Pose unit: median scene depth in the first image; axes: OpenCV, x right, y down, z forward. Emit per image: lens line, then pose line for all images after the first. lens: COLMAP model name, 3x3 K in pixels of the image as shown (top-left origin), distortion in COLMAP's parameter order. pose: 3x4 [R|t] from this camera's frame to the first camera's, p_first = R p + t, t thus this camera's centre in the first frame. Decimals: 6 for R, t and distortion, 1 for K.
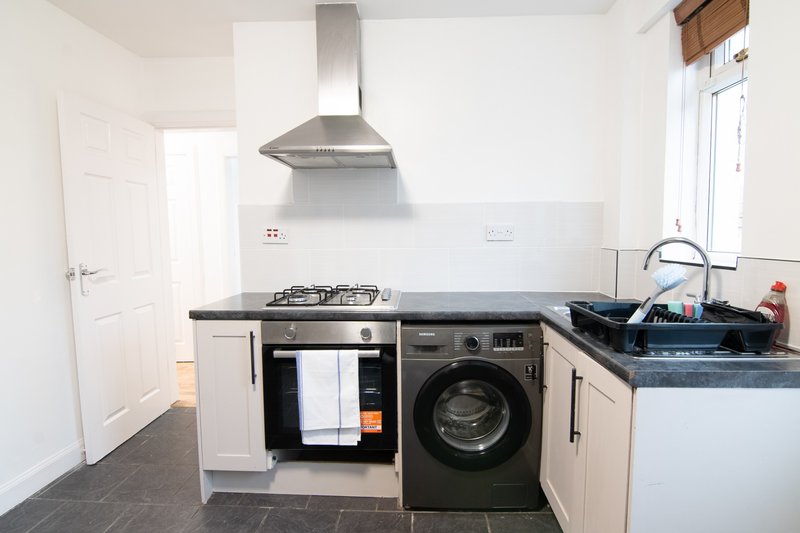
lens RADIAL K [[408.4, 0, 405.3], [0, 408.4, 267.1], [0, 0, 1]] dist [-0.003155, -0.010932]
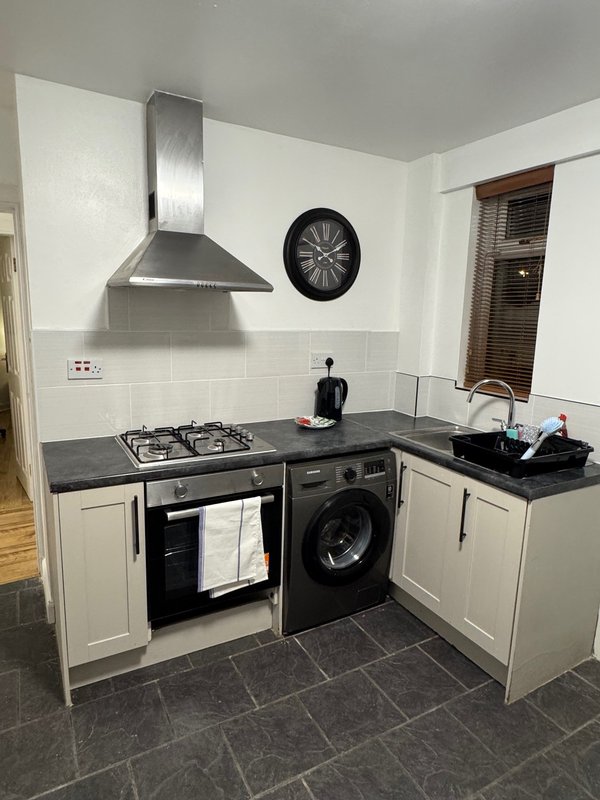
lens RADIAL K [[479.2, 0, 300.0], [0, 479.2, 400.0], [0, 0, 1]] dist [0.002759, 0.000336]
pose [[0.860064, -0.062005, 0.506404, -0.578195], [0.009470, 0.994357, 0.105666, -0.148610], [-0.510098, -0.086084, 0.855798, -0.030239]]
